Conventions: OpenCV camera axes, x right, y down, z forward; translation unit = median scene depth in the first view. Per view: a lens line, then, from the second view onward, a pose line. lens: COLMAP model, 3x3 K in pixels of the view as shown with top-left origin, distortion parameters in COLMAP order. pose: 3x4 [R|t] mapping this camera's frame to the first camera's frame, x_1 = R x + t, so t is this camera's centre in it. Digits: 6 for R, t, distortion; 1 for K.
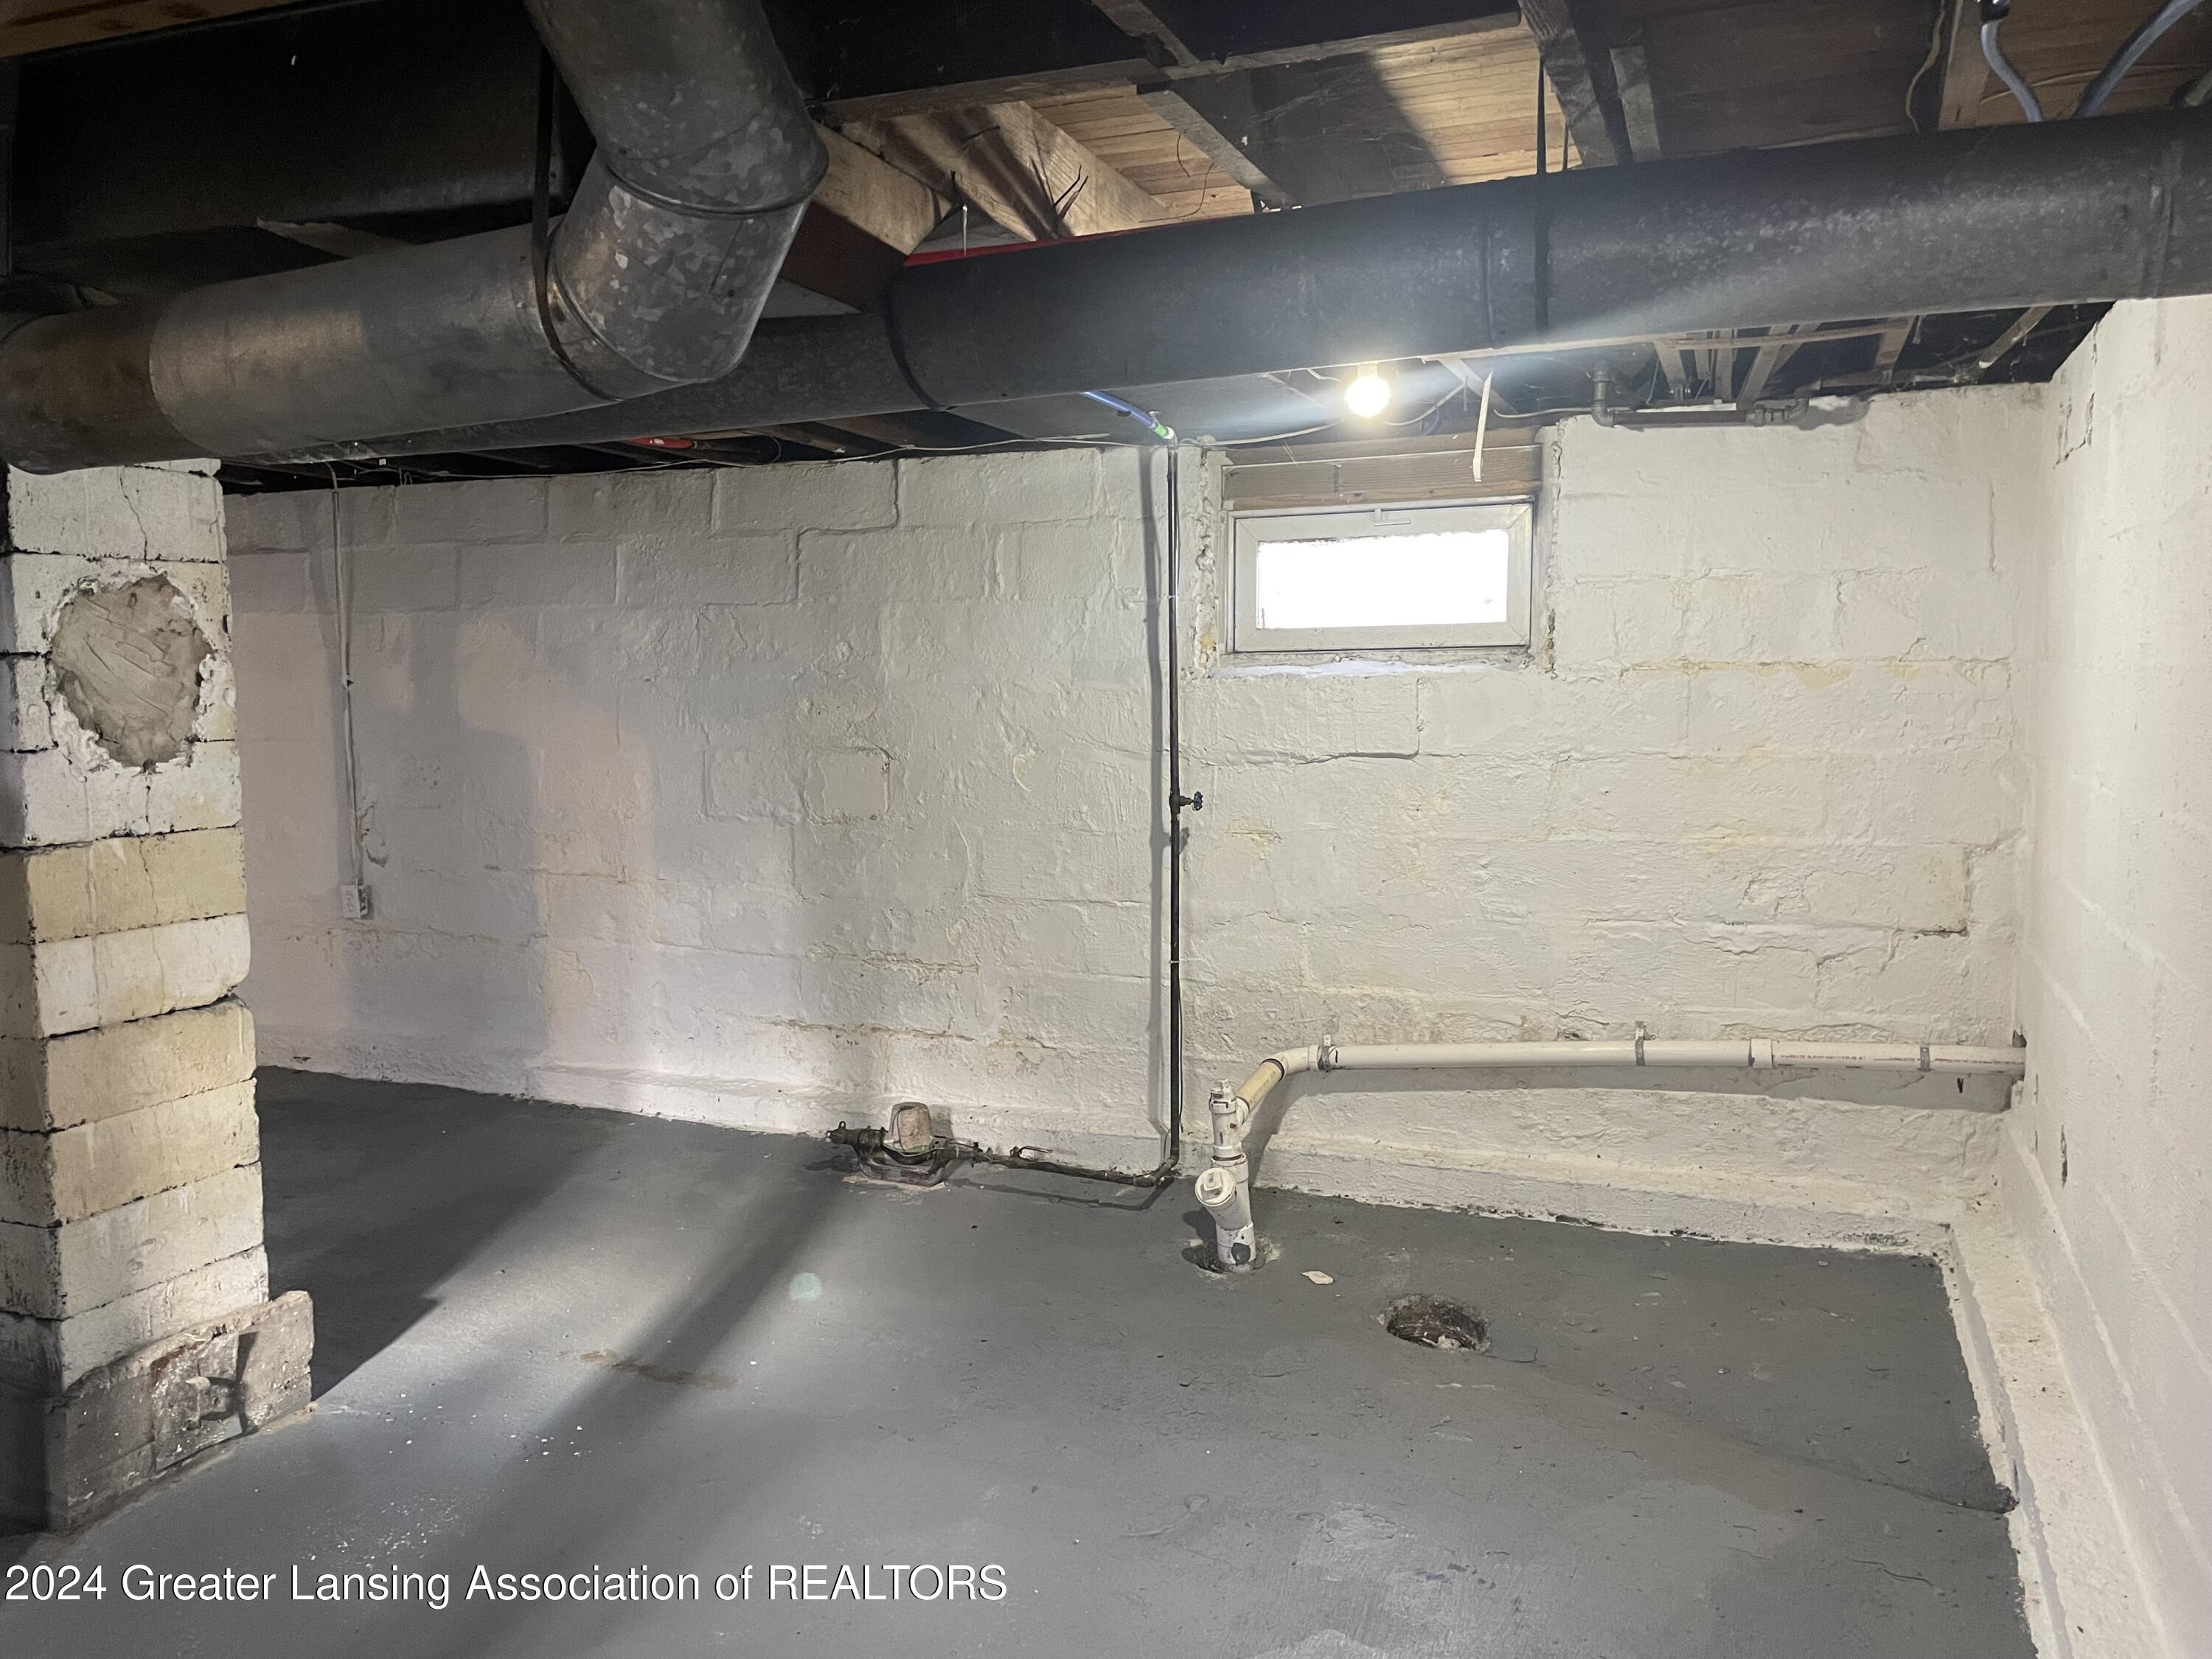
lens RADIAL K [[1701.2, 0, 1109.1], [0, 1701.2, 841.2], [0, 0, 1]] dist [0.068177, -0.091339]
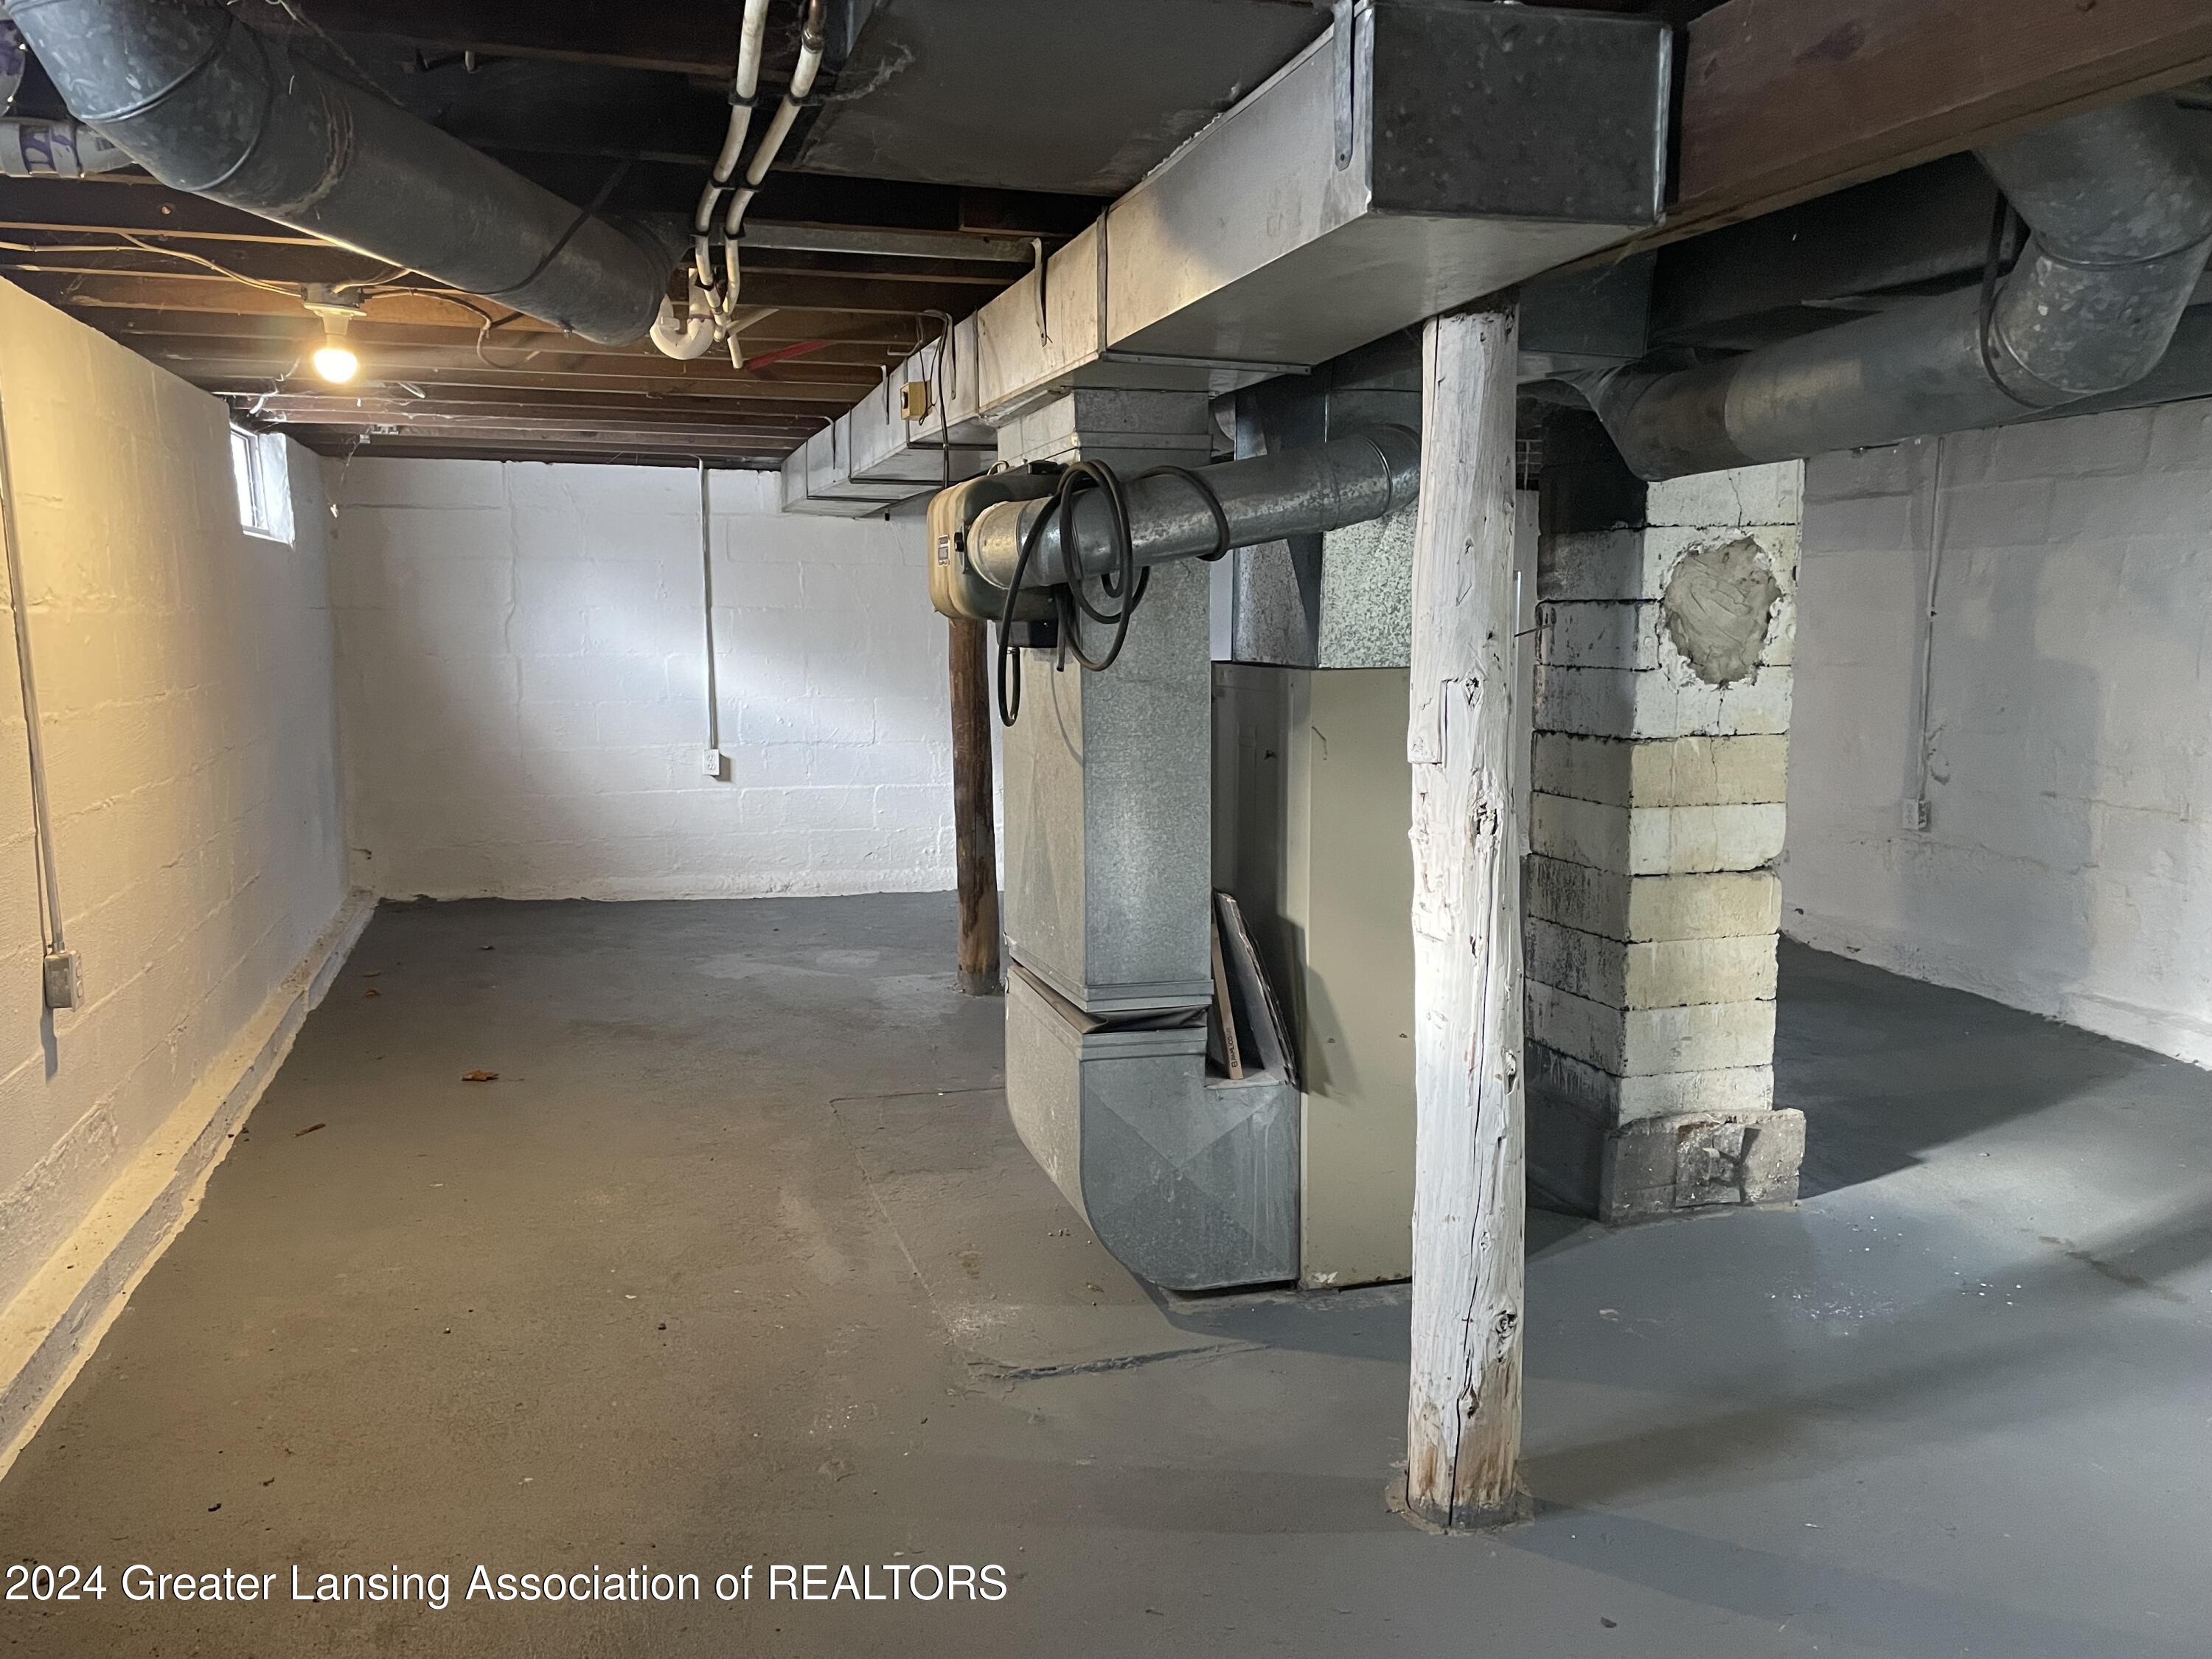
lens RADIAL K [[1701.2, 0, 1092.6], [0, 1701.2, 848.3], [0, 0, 1]] dist [0.068177, -0.091339]
pose [[0.626566, 0.110615, -0.771478, 0.160995], [-0.073333, 0.993853, 0.082942, 0.007828], [0.775910, 0.004606, 0.630826, -0.196599]]
